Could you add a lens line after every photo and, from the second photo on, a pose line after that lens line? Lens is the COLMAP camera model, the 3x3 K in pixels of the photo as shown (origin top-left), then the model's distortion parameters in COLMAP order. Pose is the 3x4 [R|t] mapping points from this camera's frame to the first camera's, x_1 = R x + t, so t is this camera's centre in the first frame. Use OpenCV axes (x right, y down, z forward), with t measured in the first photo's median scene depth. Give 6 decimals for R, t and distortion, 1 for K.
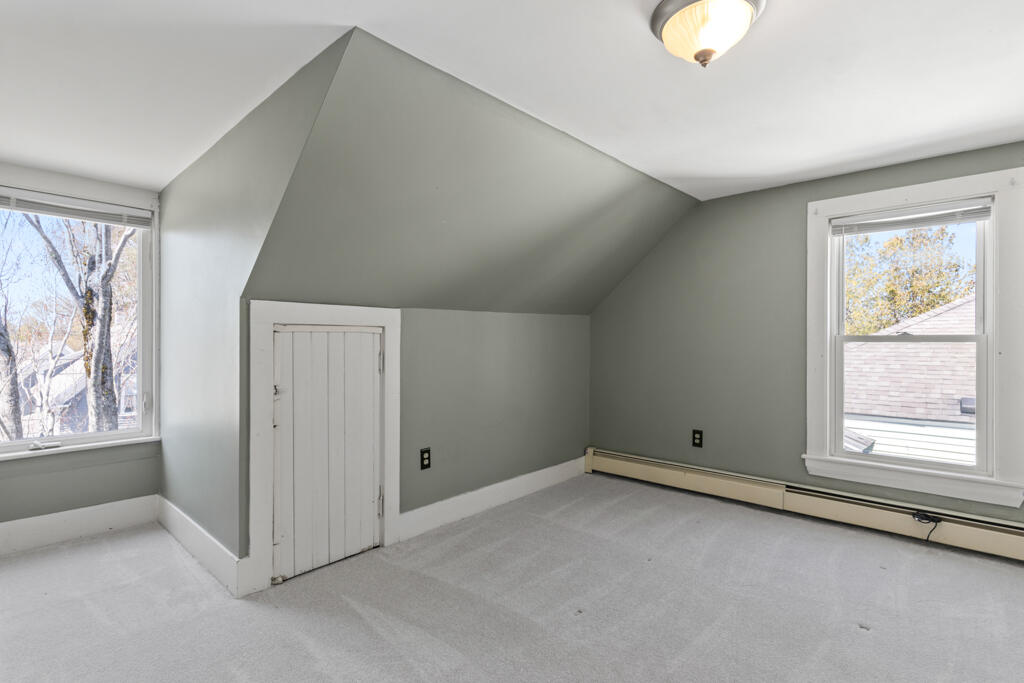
lens RADIAL K [[492.6, 0, 512.0], [0, 492.6, 341.5], [0, 0, 1]] dist [0.000867, -0.000657]
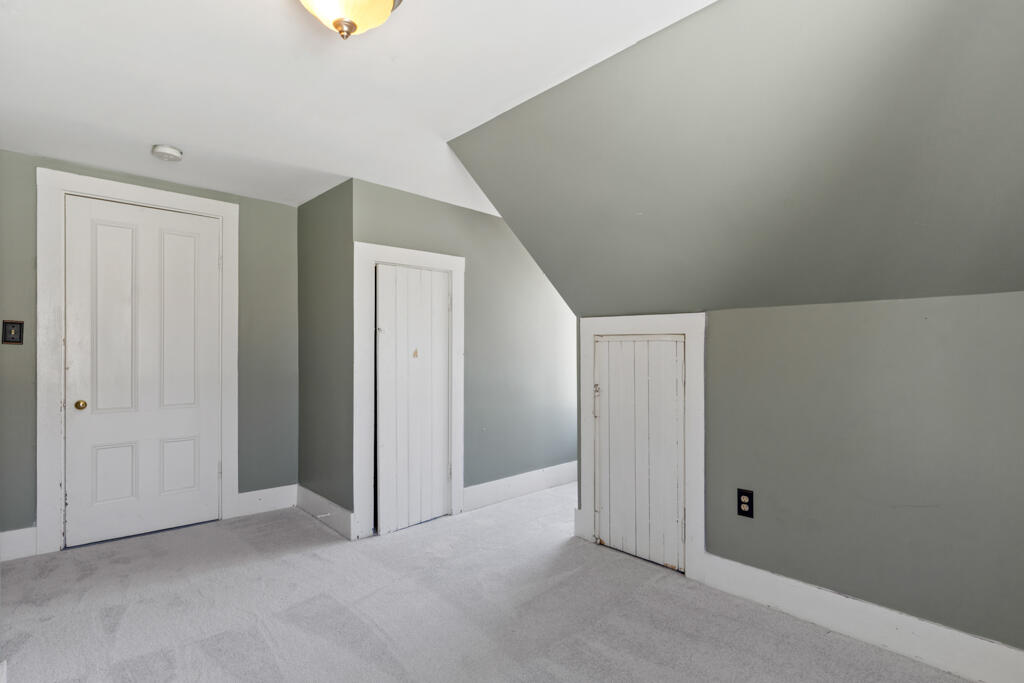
lens RADIAL K [[515.7, 0, 514.8], [0, 515.7, 343.7], [0, 0, 1]] dist [0.002636, -0.000023]
pose [[-0.107455, -0.005564, -0.994194, 0.684615], [-0.001052, 0.999984, -0.005483, -0.005570], [0.994209, 0.000457, -0.107459, 0.751167]]
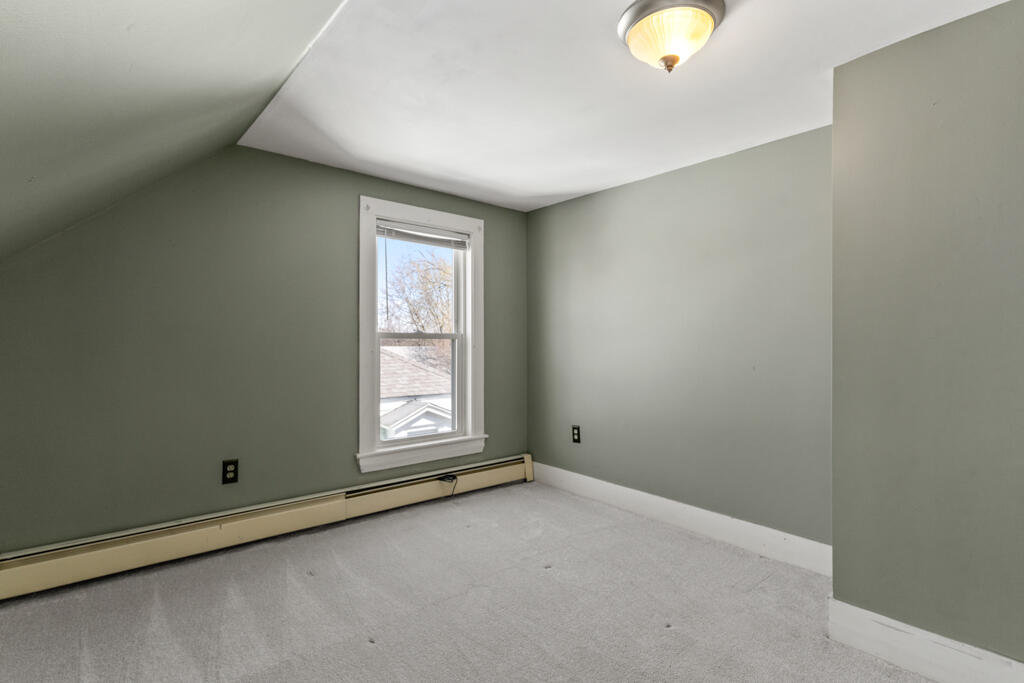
lens RADIAL K [[492.6, 0, 512.0], [0, 492.6, 341.5], [0, 0, 1]] dist [0.000867, -0.000657]
pose [[0.129092, -0.001510, 0.991631, -0.358705], [-0.004181, 0.999989, 0.002067, 0.004530], [-0.991624, -0.004413, 0.129084, 0.627390]]
